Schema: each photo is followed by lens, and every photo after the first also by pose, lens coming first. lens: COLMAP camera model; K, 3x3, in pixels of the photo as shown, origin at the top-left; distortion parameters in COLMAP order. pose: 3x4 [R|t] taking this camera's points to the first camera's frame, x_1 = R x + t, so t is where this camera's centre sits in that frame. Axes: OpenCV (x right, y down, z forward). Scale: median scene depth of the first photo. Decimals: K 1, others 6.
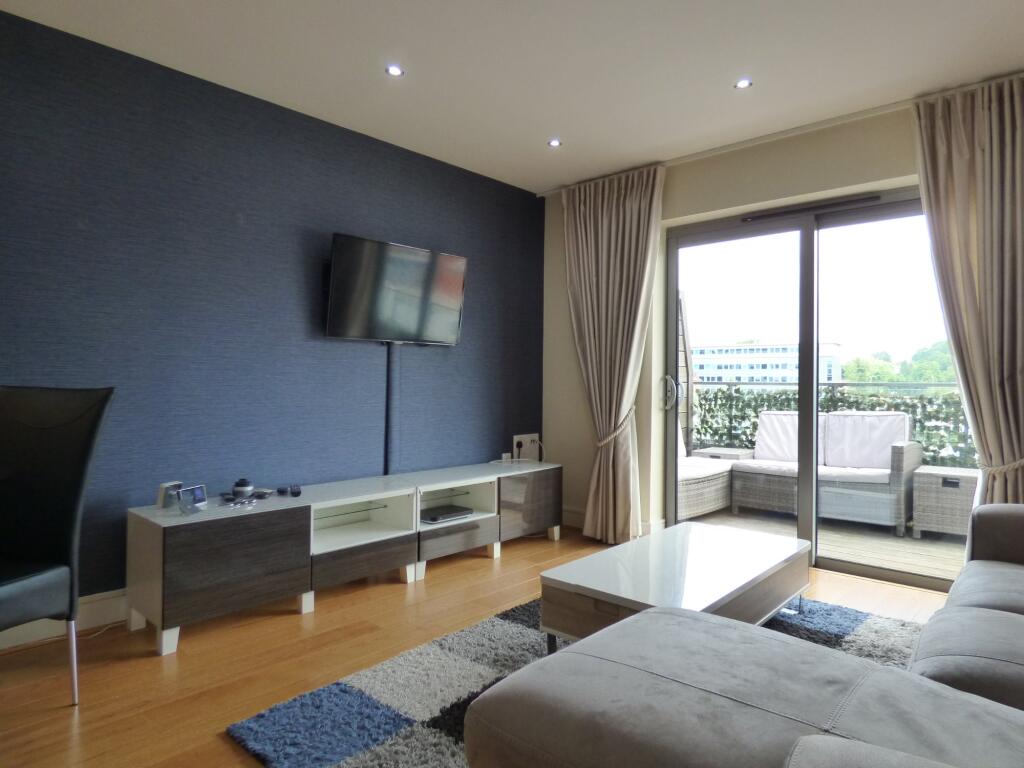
lens RADIAL K [[632.9, 0, 505.0], [0, 632.9, 386.0], [0, 0, 1]] dist [-0.001889, -0.004402]
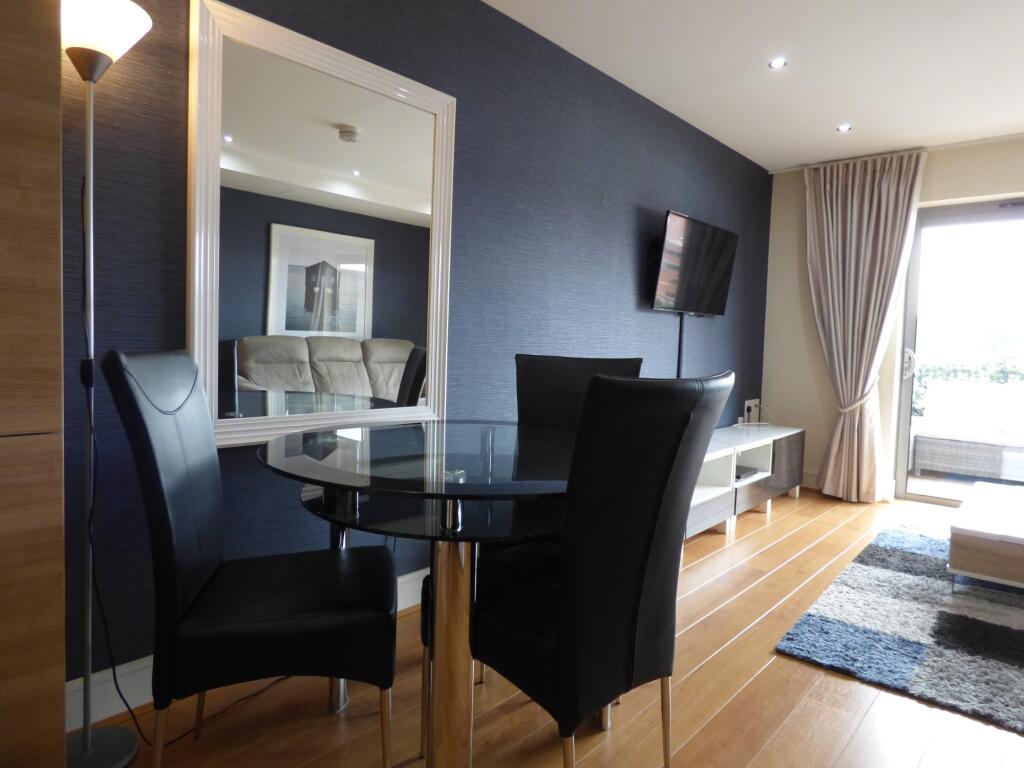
lens RADIAL K [[632.9, 0, 519.7], [0, 632.9, 383.1], [0, 0, 1]] dist [-0.001889, -0.004402]
pose [[0.999656, 0.017900, 0.019171, -0.430679], [-0.018973, 0.998176, 0.057315, -0.006276], [-0.018110, -0.057659, 0.998172, -0.066193]]
